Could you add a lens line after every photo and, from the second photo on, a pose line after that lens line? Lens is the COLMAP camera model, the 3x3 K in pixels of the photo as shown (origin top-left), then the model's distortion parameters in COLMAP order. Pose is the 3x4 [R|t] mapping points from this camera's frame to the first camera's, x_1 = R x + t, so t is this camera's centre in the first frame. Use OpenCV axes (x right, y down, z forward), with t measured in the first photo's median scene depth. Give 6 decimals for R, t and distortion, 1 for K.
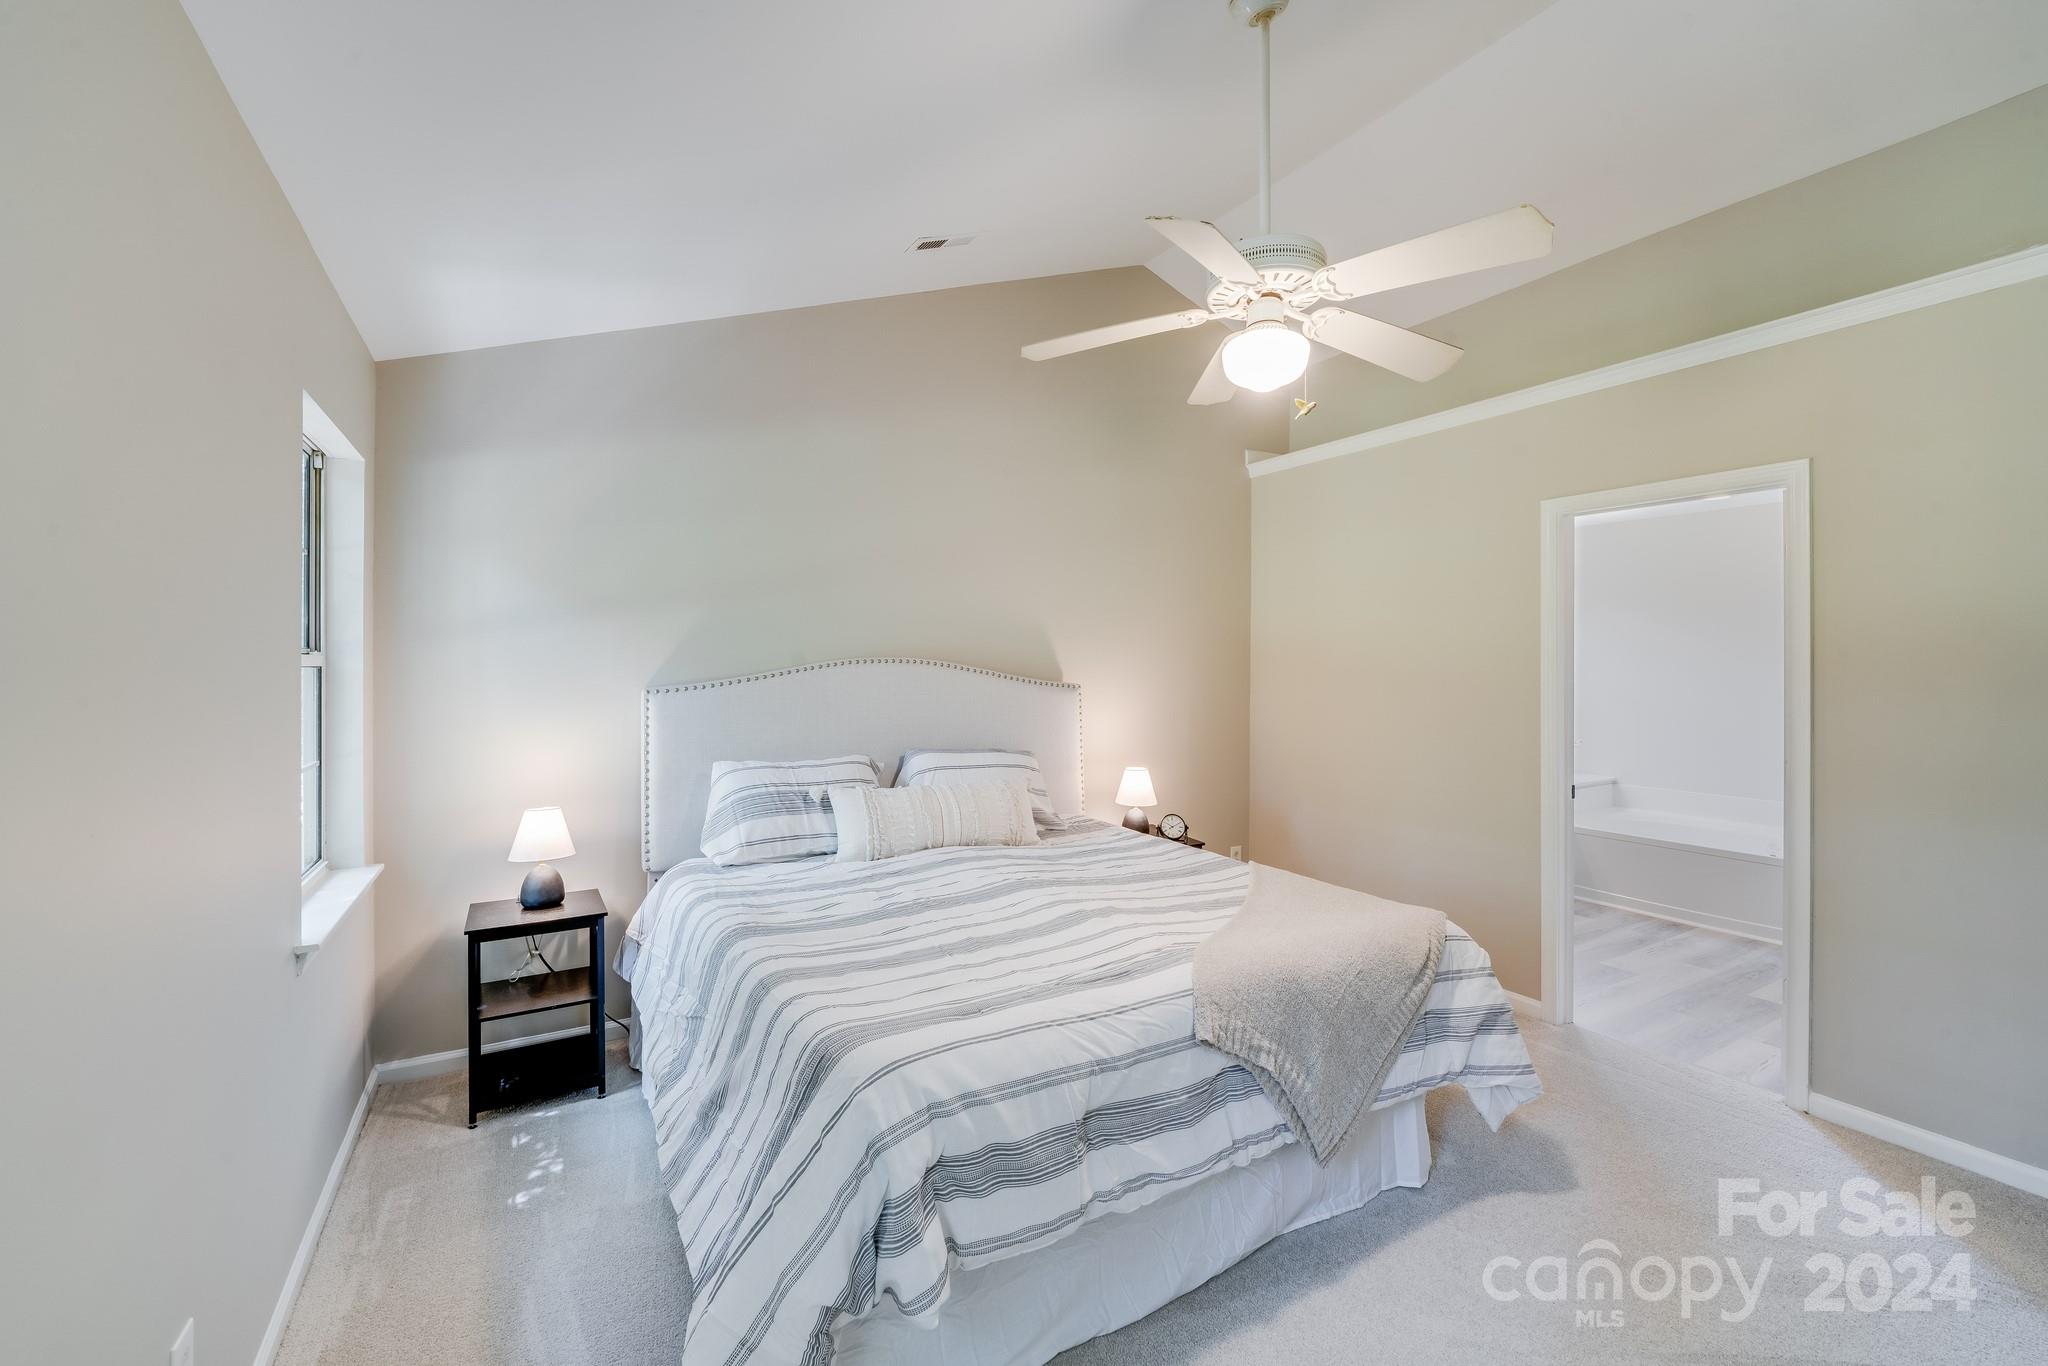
lens RADIAL K [[844.4, 0, 1006.0], [0, 844.4, 662.3], [0, 0, 1]] dist [-0.005817, -0.000779]
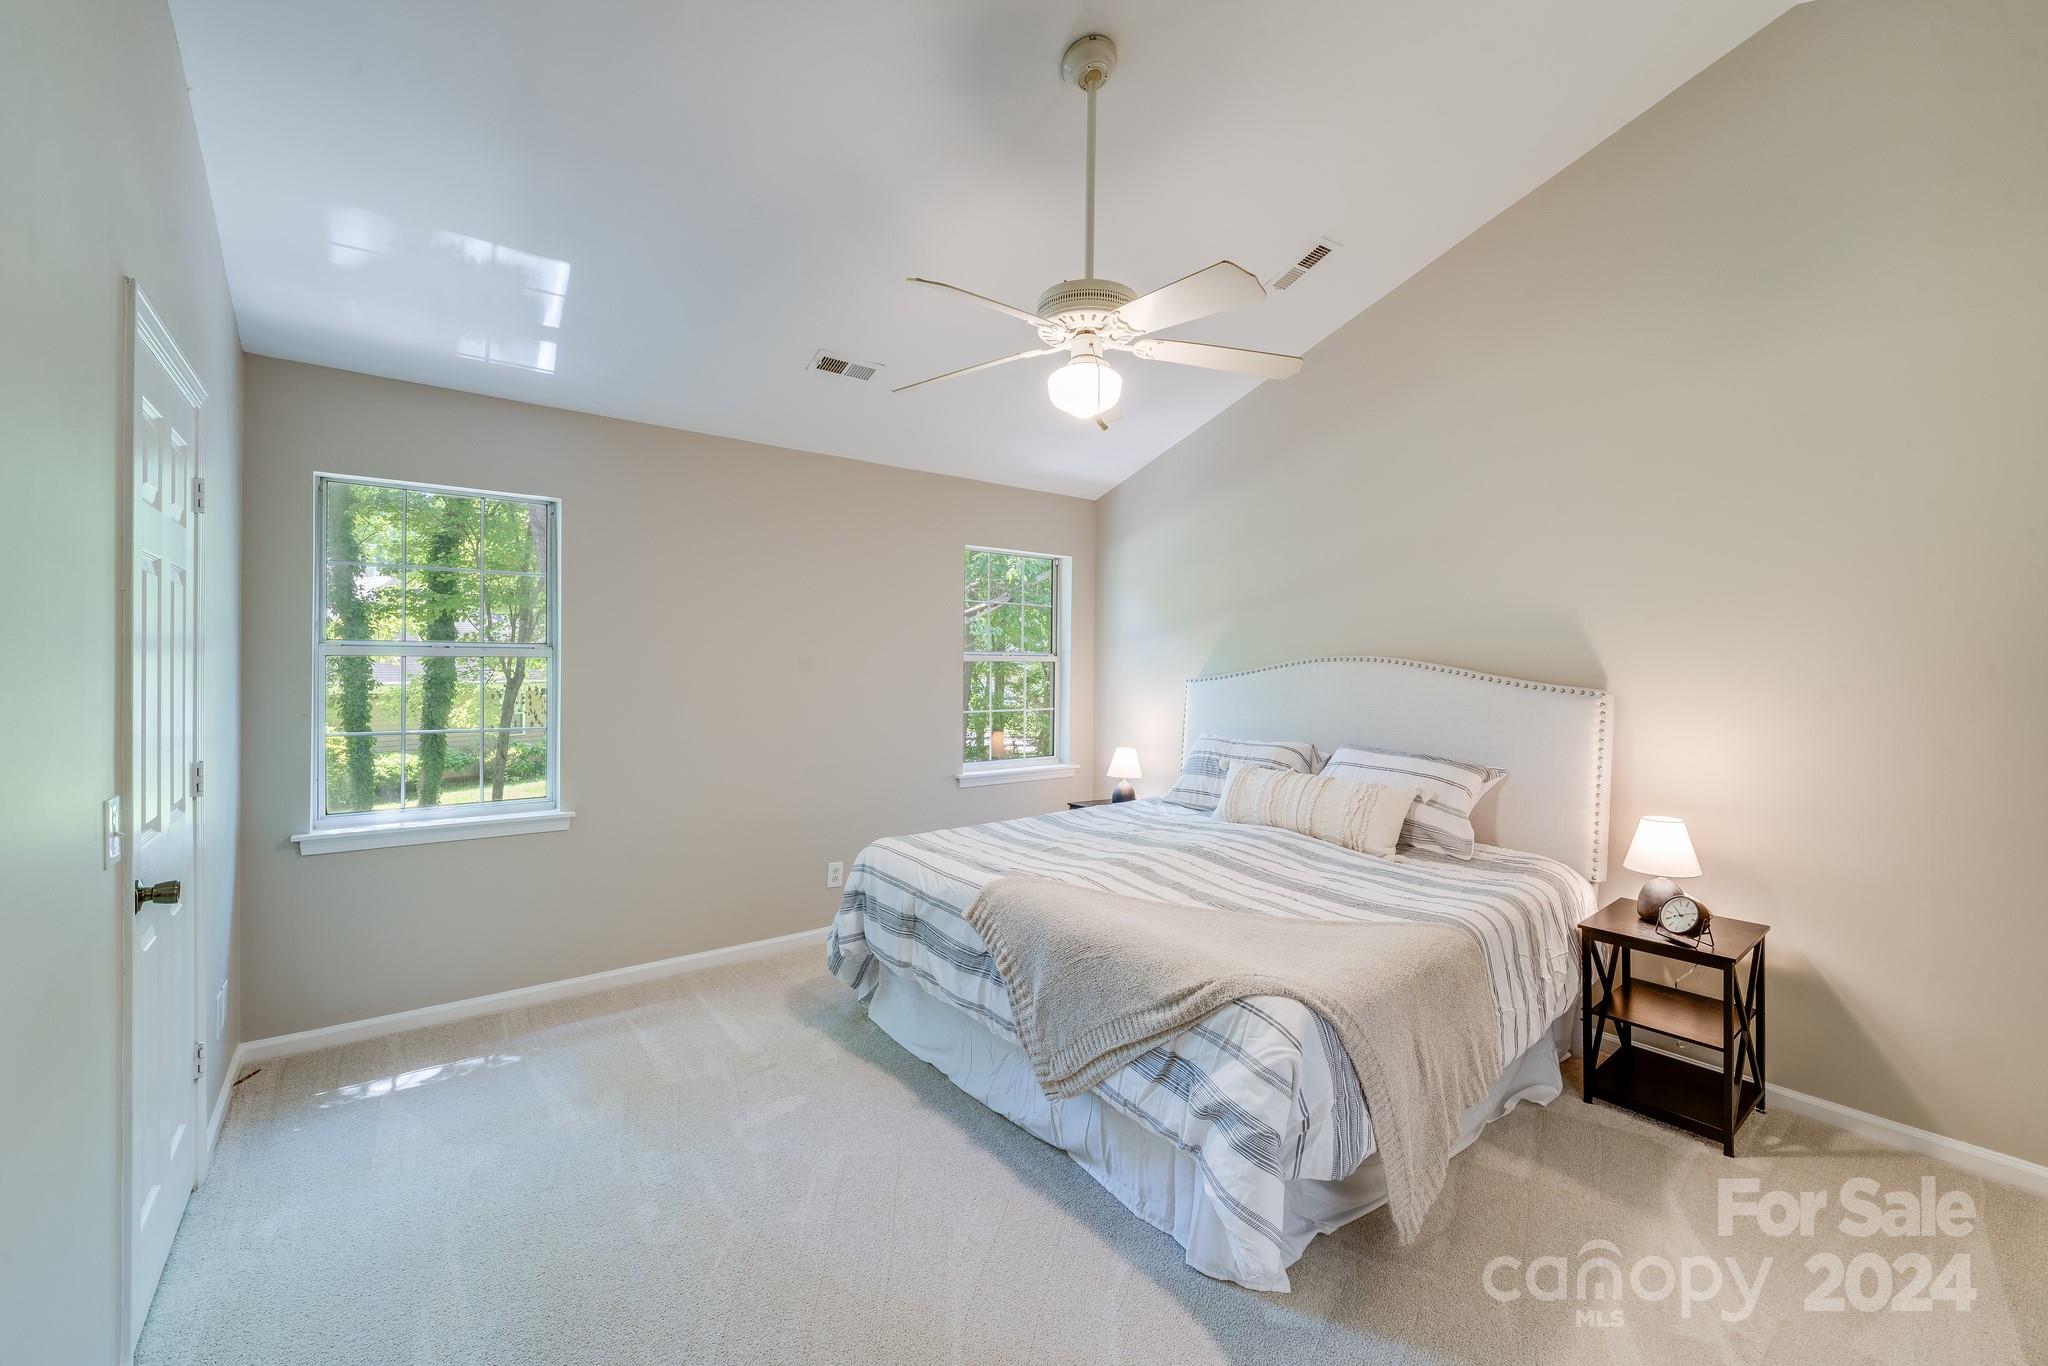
lens RADIAL K [[819.6, 0, 1013.7], [0, 819.6, 663.1], [0, 0, 1]] dist [0.003262, -0.003143]
pose [[0.138088, 0.000774, -0.990420, 1.397414], [-0.008215, 0.999966, -0.000364, 0.010709], [0.990386, 0.008187, 0.138090, 0.754444]]
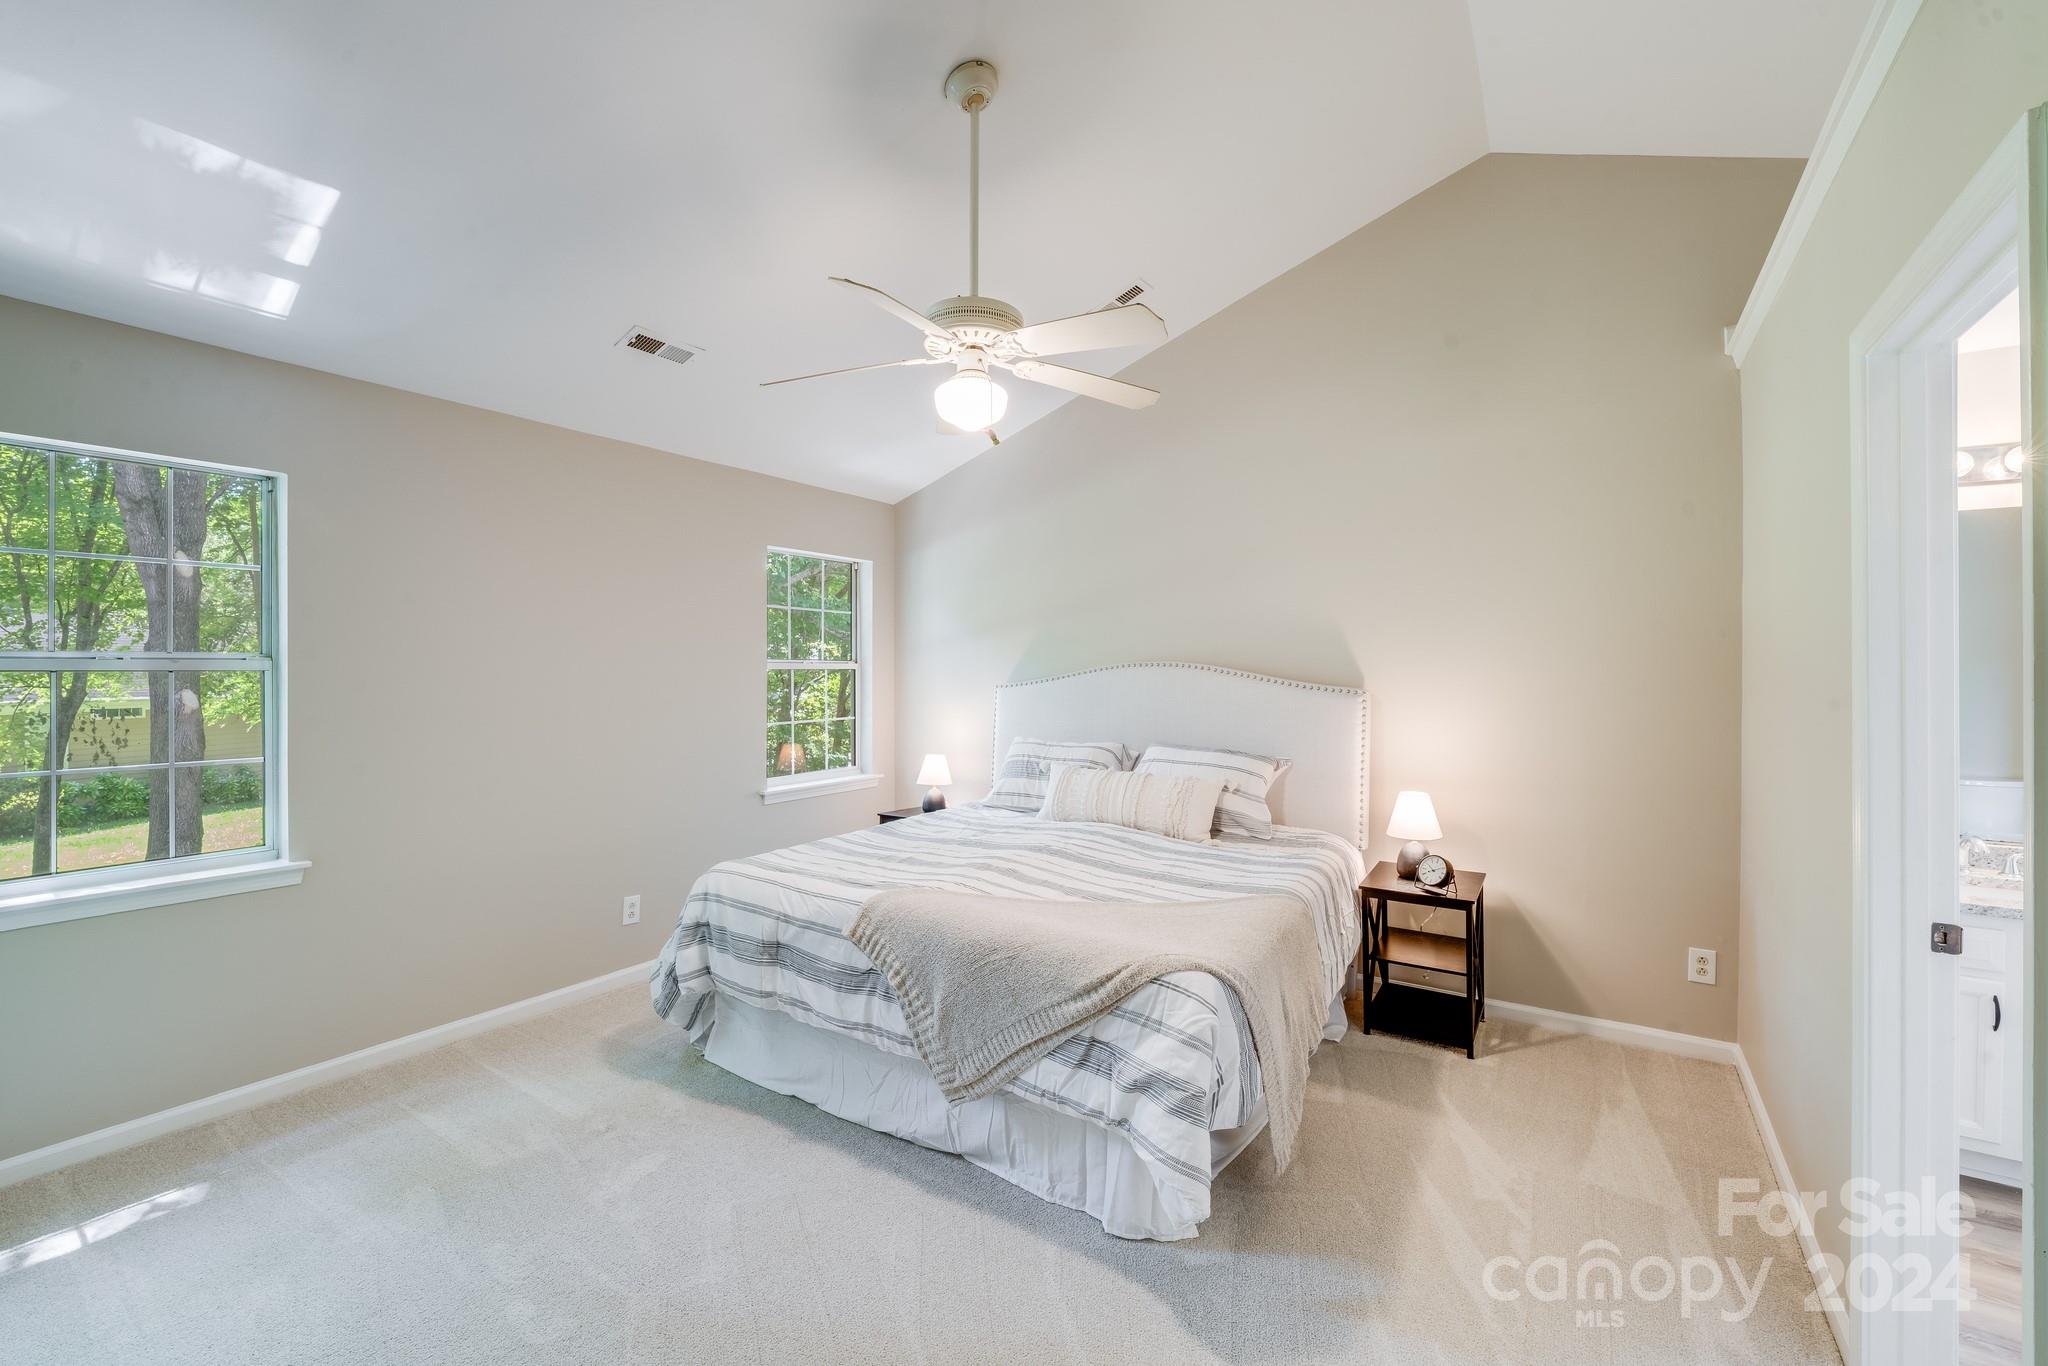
lens RADIAL K [[844.4, 0, 1006.0], [0, 844.4, 662.3], [0, 0, 1]] dist [-0.005817, -0.000779]
pose [[0.442166, -0.008006, -0.896897, 1.372810], [0.001681, 0.999966, -0.008097, 0.006100], [0.896932, 0.002073, 0.442164, 0.527316]]
